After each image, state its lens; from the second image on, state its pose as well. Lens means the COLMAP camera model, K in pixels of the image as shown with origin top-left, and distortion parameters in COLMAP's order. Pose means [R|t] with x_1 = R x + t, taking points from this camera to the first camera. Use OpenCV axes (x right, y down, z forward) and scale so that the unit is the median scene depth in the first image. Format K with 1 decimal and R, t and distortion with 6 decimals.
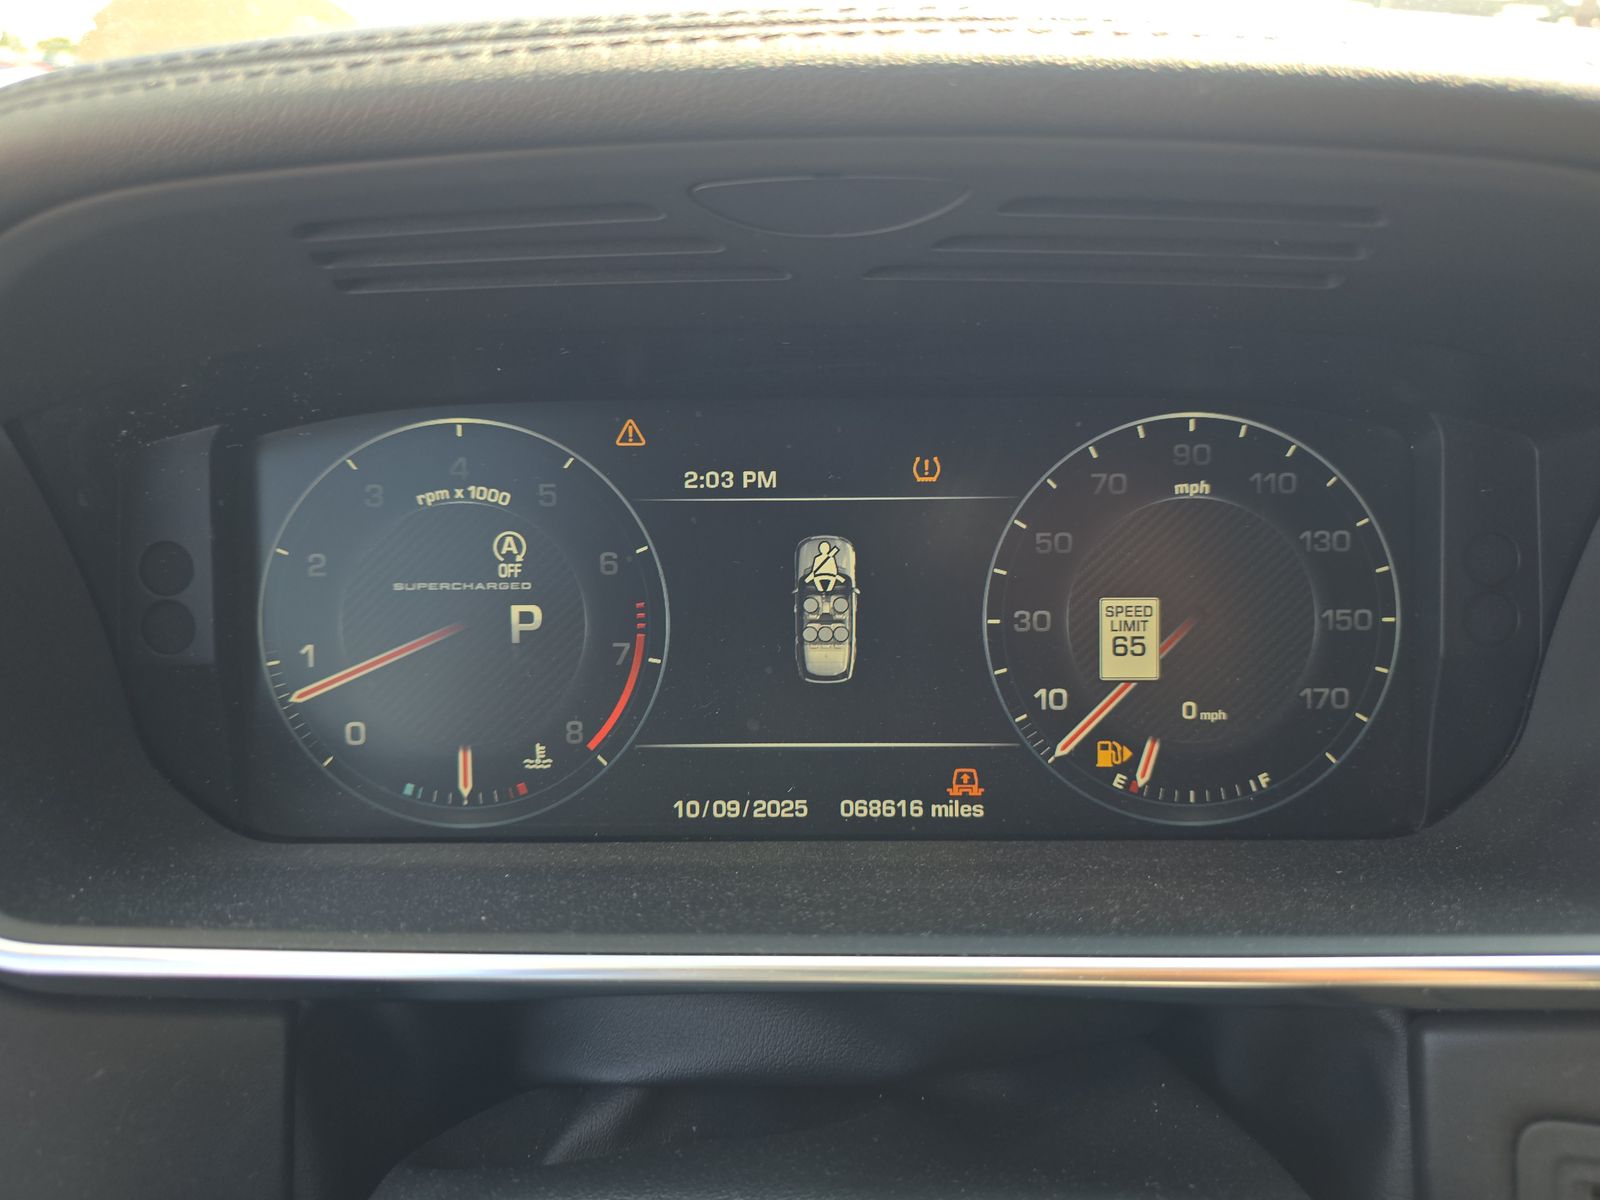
lens RADIAL K [[1073.6, 0, 800.0], [0, 1073.6, 600.0], [0, 0, 1]] dist [0.077843, -0.072447]
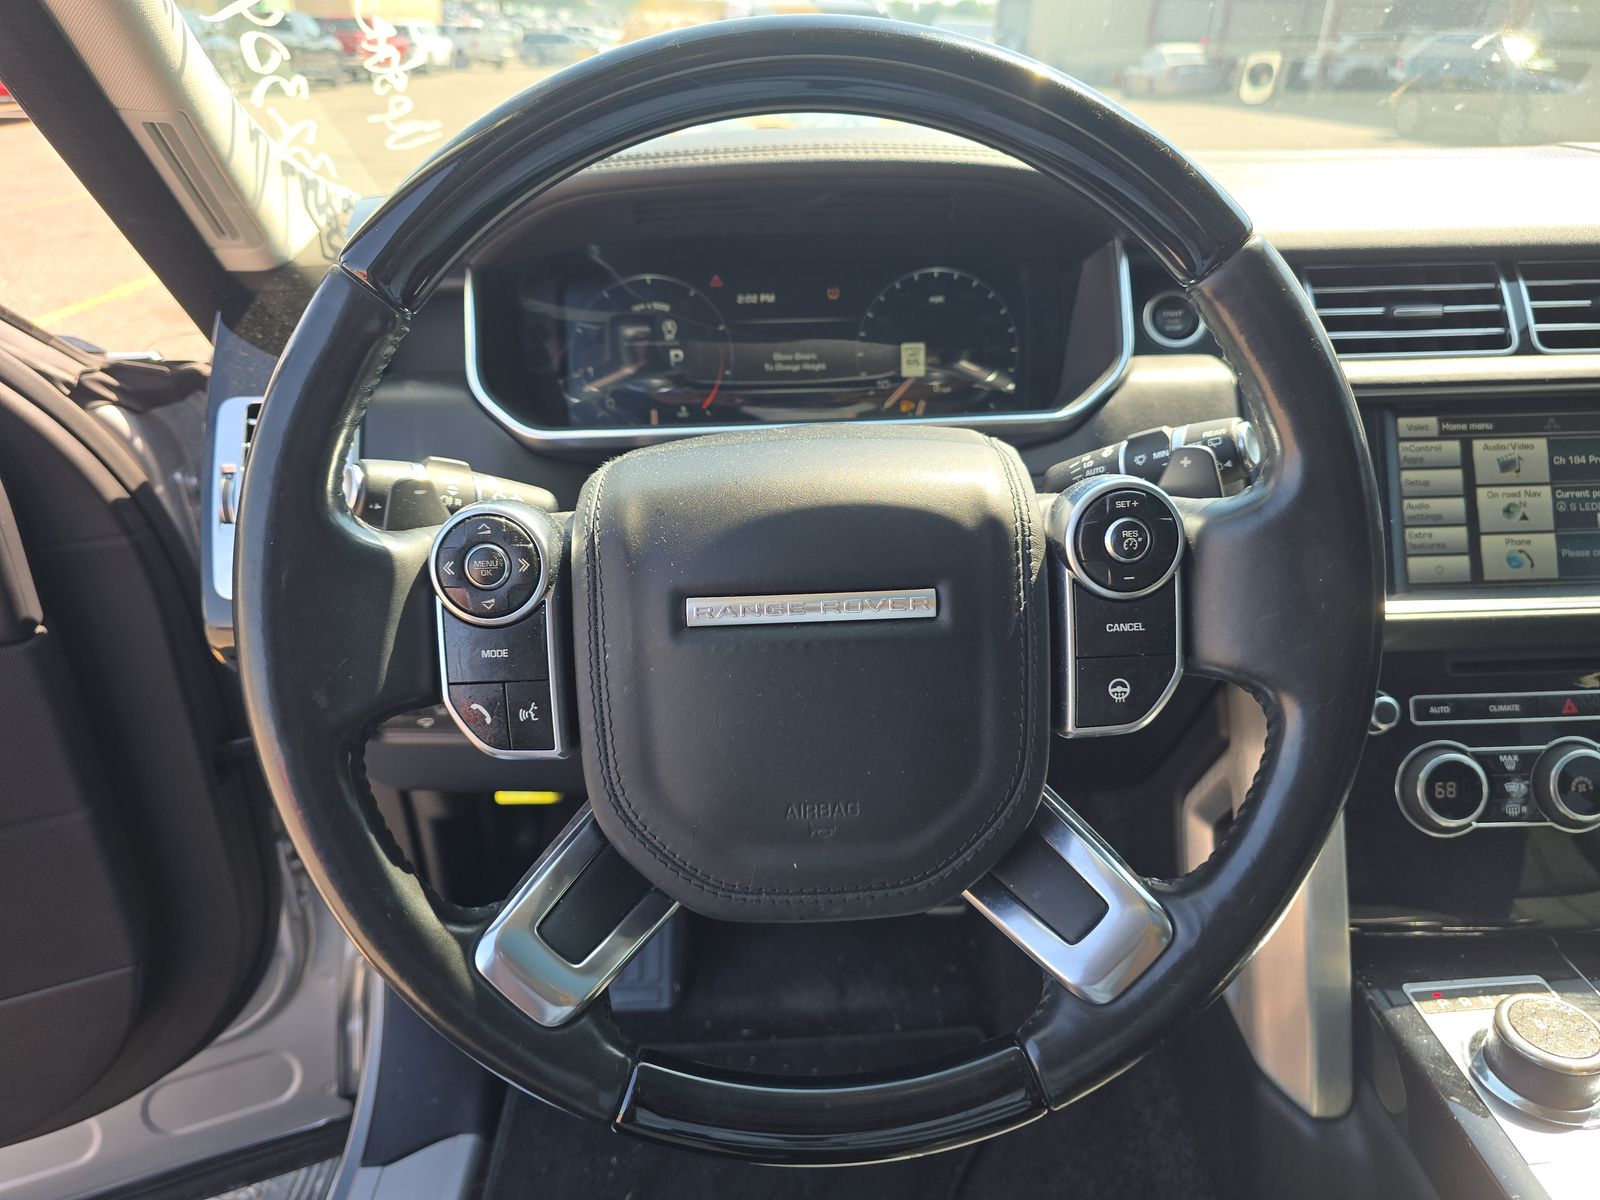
lens RADIAL K [[1073.6, 0, 800.0], [0, 1073.6, 600.0], [0, 0, 1]] dist [0.077843, -0.072447]
pose [[0.999472, -0.022104, 0.023826, -0.037064], [0.020917, 0.998580, 0.048991, 0.475151], [-0.024875, -0.048467, 0.998515, -1.580531]]
